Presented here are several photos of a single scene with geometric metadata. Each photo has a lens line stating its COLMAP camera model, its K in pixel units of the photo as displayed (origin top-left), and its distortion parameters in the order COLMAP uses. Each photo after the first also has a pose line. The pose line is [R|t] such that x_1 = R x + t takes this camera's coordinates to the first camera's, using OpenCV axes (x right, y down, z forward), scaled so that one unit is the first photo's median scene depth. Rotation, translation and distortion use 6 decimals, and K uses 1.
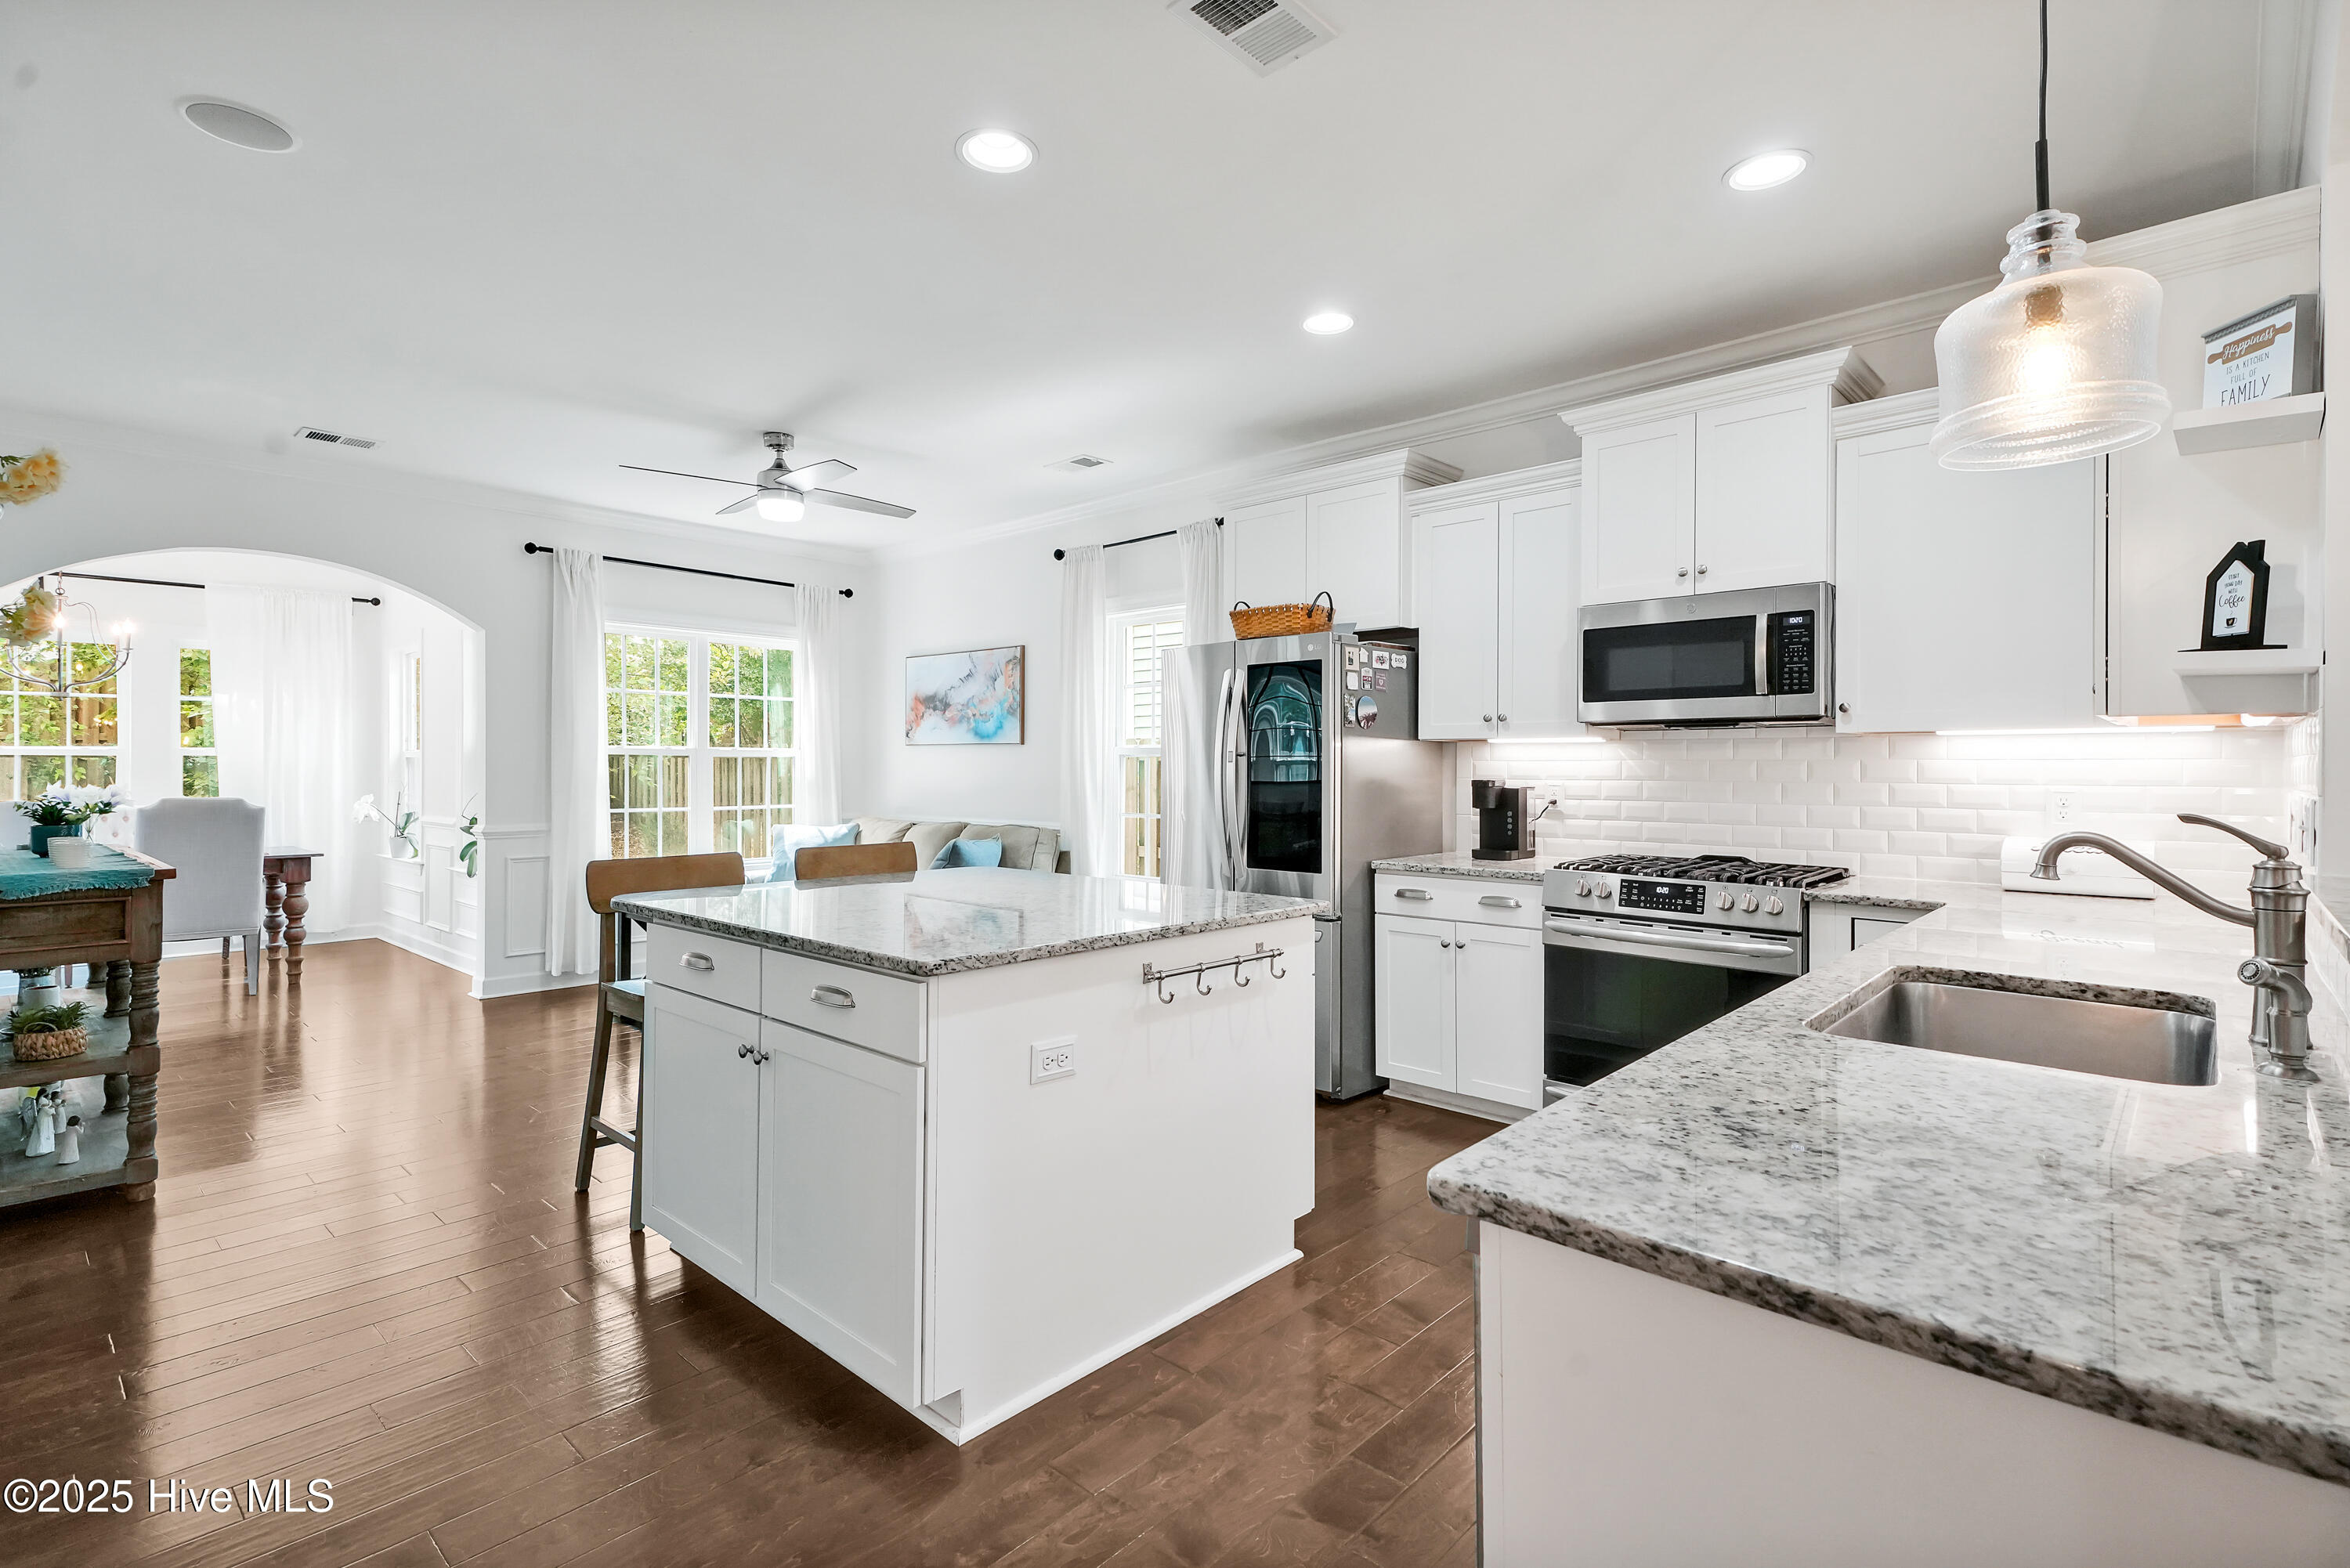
lens RADIAL K [[1085.4, 0, 1167.5], [0, 1085.4, 770.6], [0, 0, 1]] dist [0.001163, -0.000331]
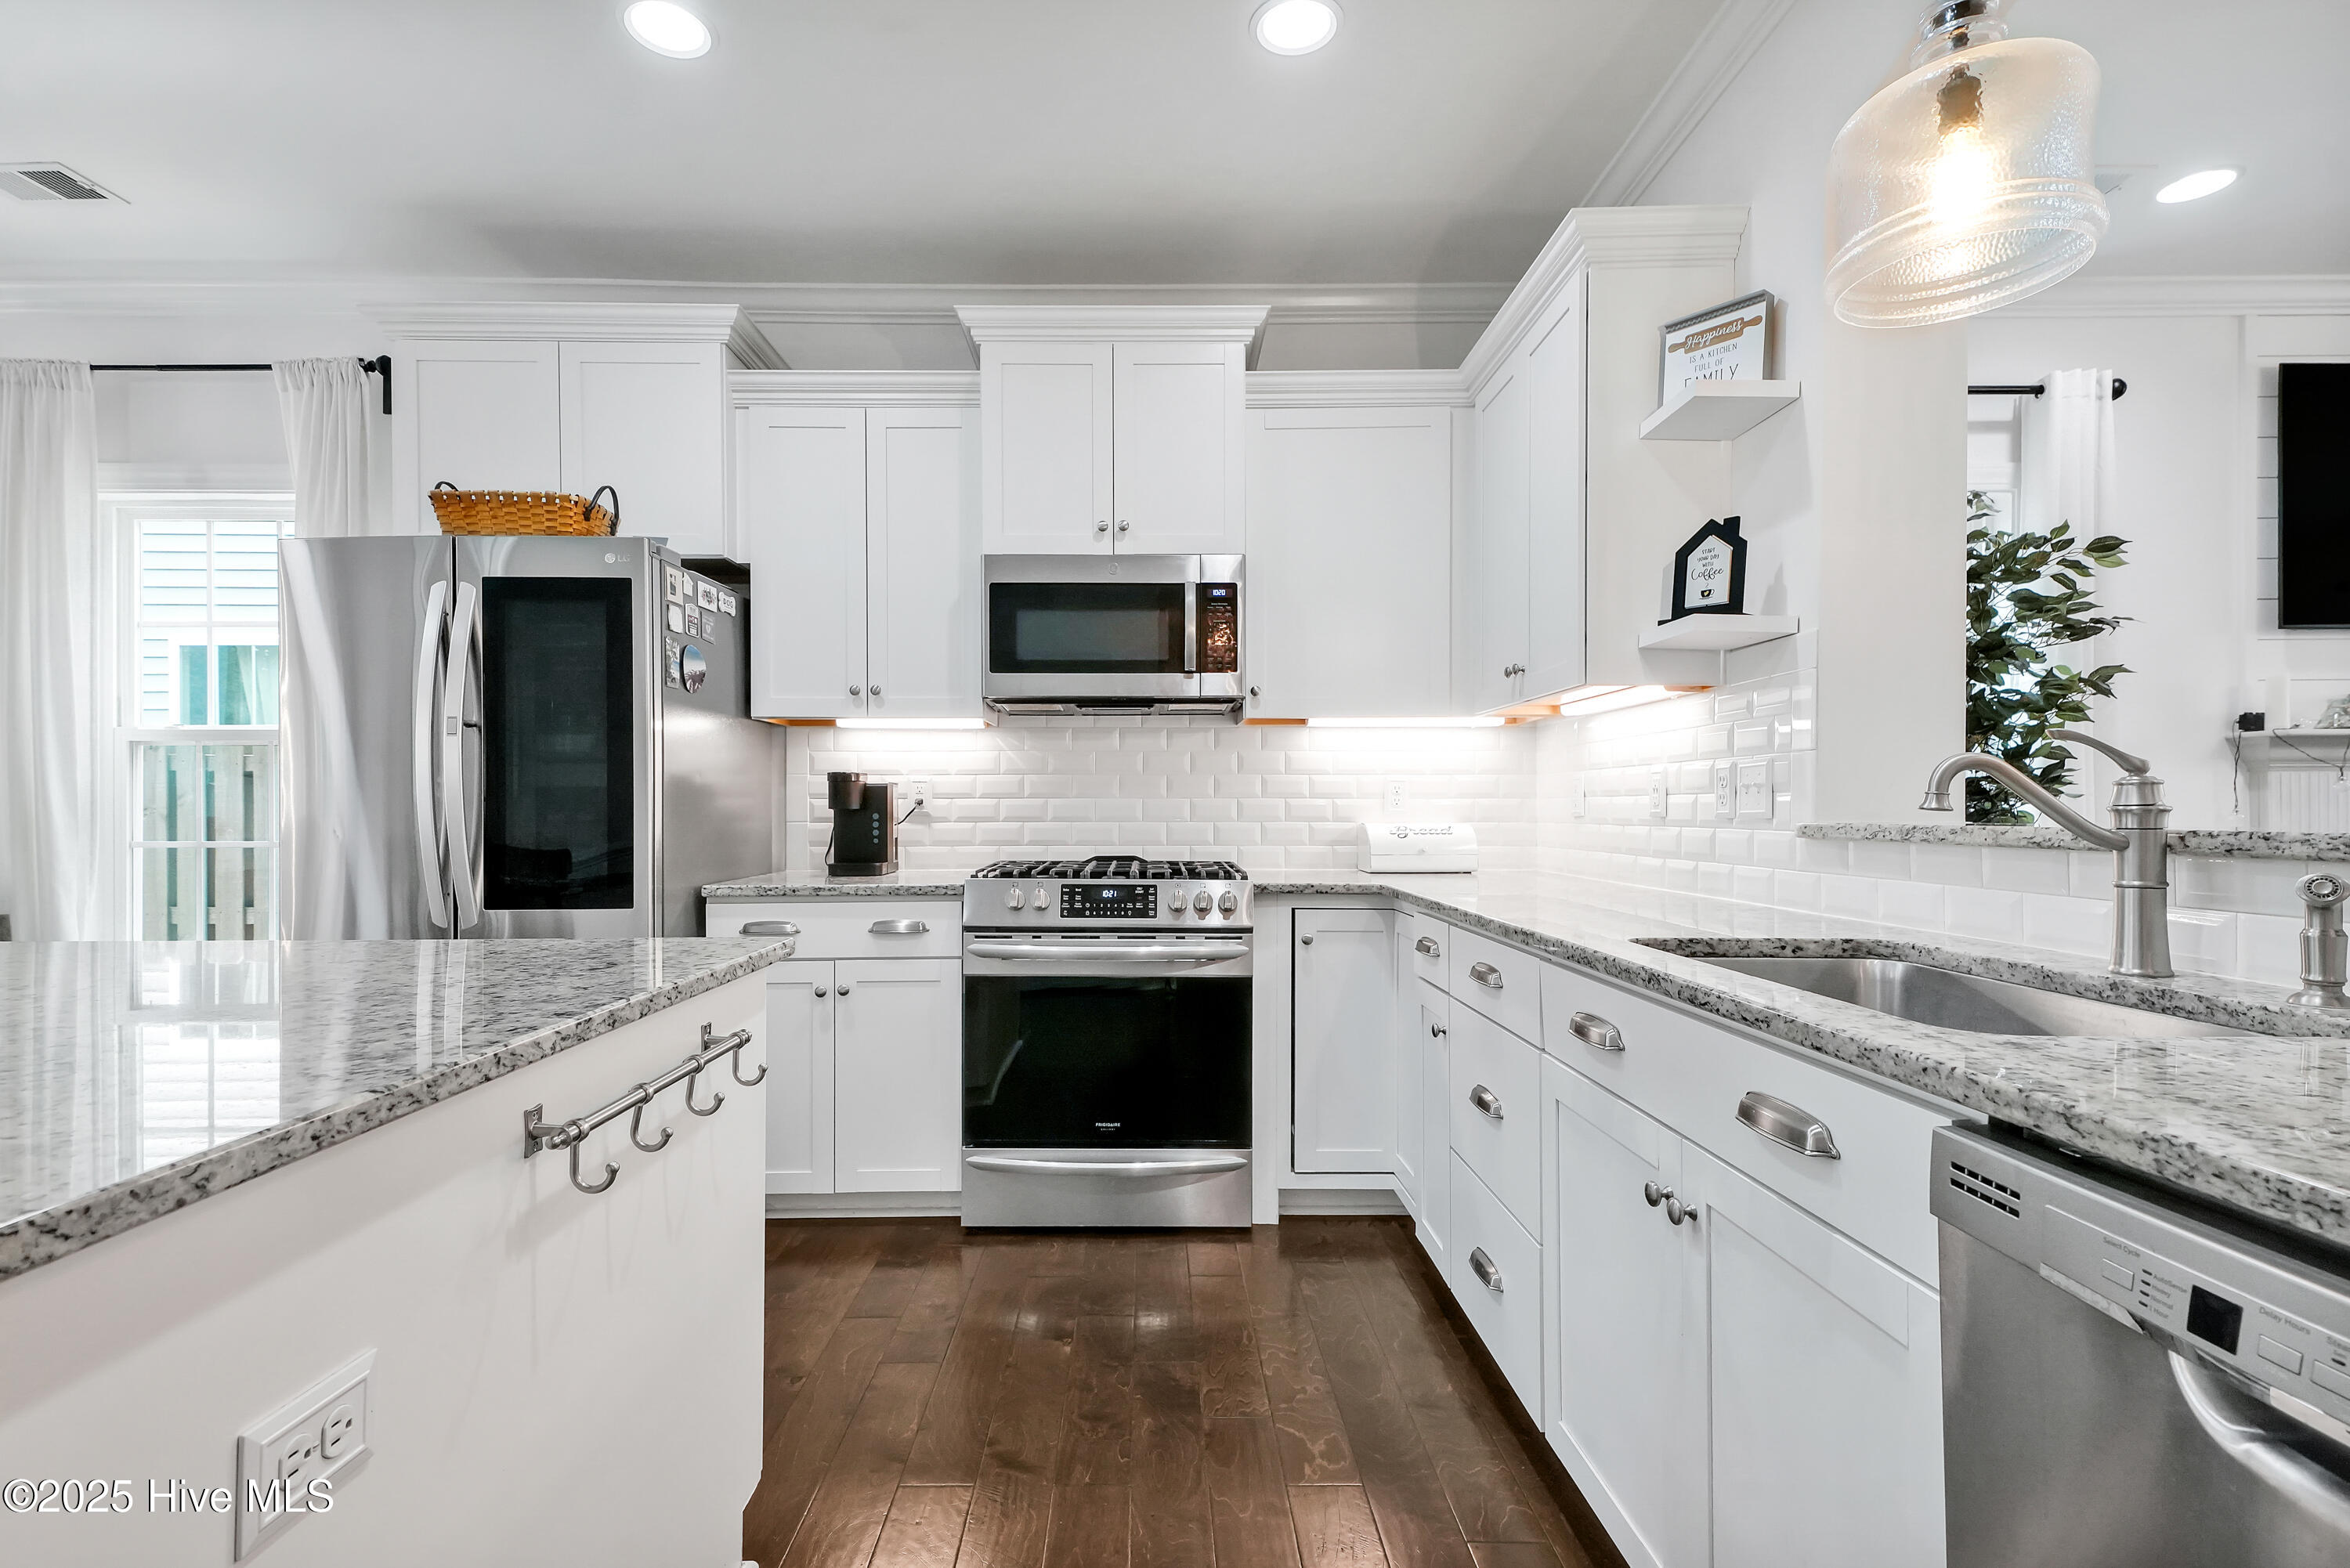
lens RADIAL K [[1082.6, 0, 1149.6], [0, 1082.6, 813.9], [0, 0, 1]] dist [0.037455, -0.016570]
pose [[0.727657, -0.009255, 0.685879, -0.089766], [0.006328, 0.999957, 0.006779, 0.039510], [-0.685912, -0.000593, 0.727684, 0.340596]]
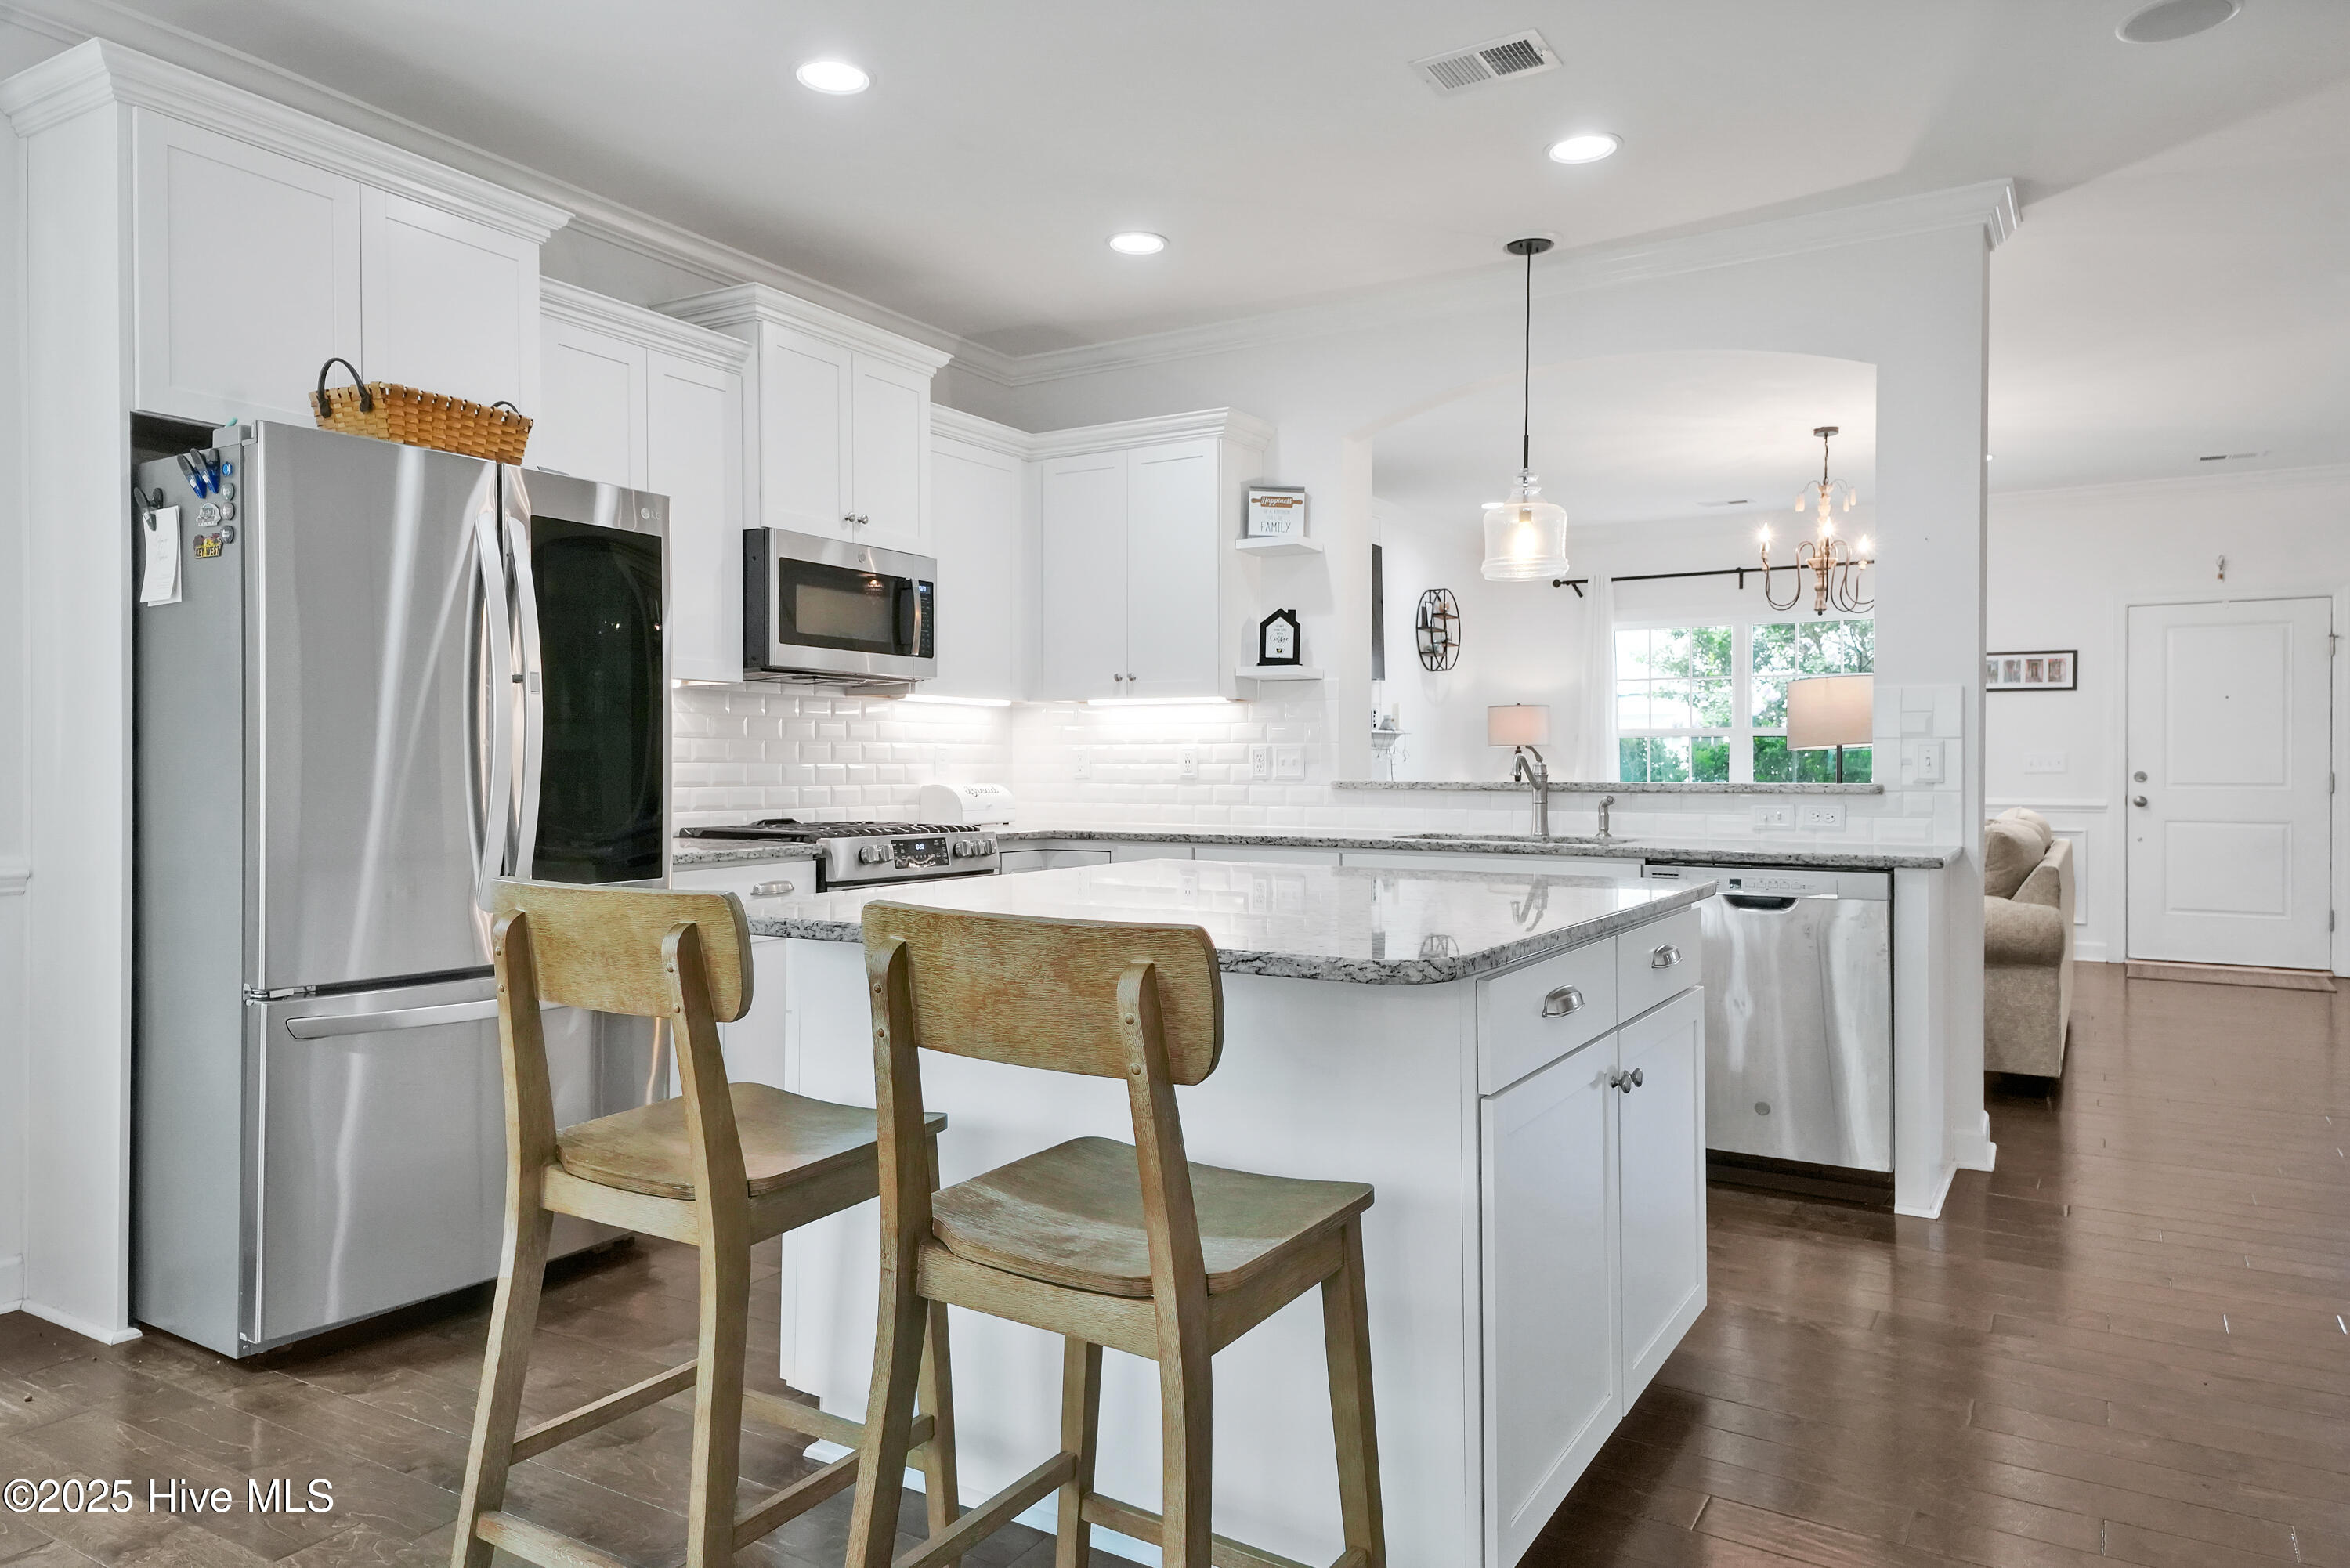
lens RADIAL K [[1450.8, 0, 1175.0], [0, 1450.8, 784.0], [0, 0, 1]] dist [0.080975, -0.005044]
pose [[-0.199535, -0.016915, 0.979745, -0.817777], [0.000043, 0.999851, 0.017270, 0.028130], [-0.979891, 0.003488, -0.199505, 0.958815]]
